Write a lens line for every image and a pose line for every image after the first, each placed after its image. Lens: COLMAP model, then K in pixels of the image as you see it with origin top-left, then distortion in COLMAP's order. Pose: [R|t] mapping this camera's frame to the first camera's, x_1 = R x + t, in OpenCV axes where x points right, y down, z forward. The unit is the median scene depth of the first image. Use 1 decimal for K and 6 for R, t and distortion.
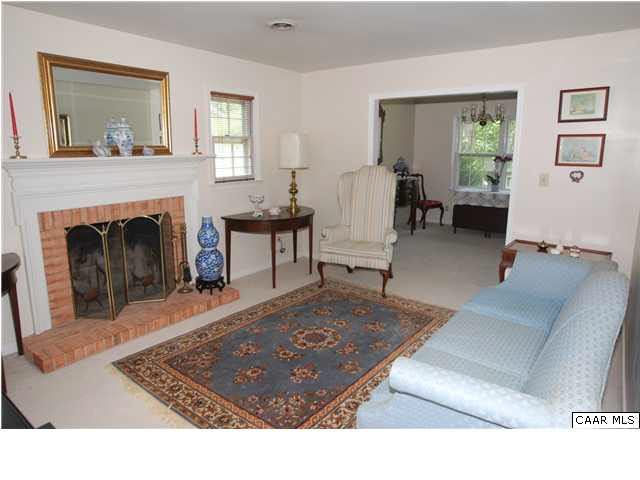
lens RADIAL K [[434.6, 0, 316.3], [0, 434.6, 237.8], [0, 0, 1]] dist [-0.002521, -0.002406]
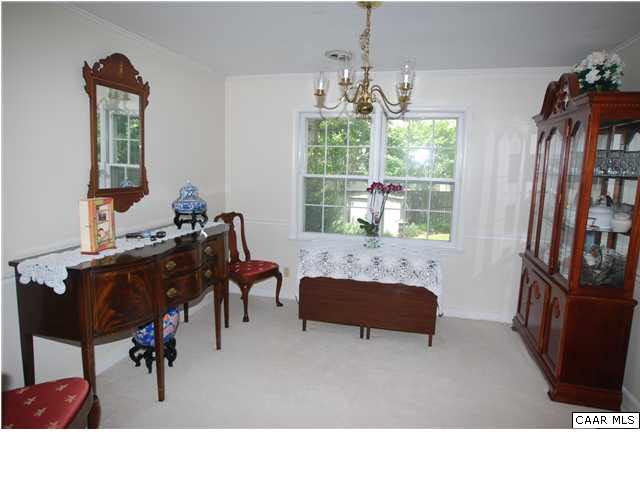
lens RADIAL K [[434.6, 0, 318.5], [0, 434.6, 239.3], [0, 0, 1]] dist [-0.002521, -0.002406]
pose [[0.935016, -0.029386, 0.353386, 0.135188], [0.047012, 0.998036, -0.041395, -0.082177], [-0.351476, 0.055318, 0.934561, 0.438828]]
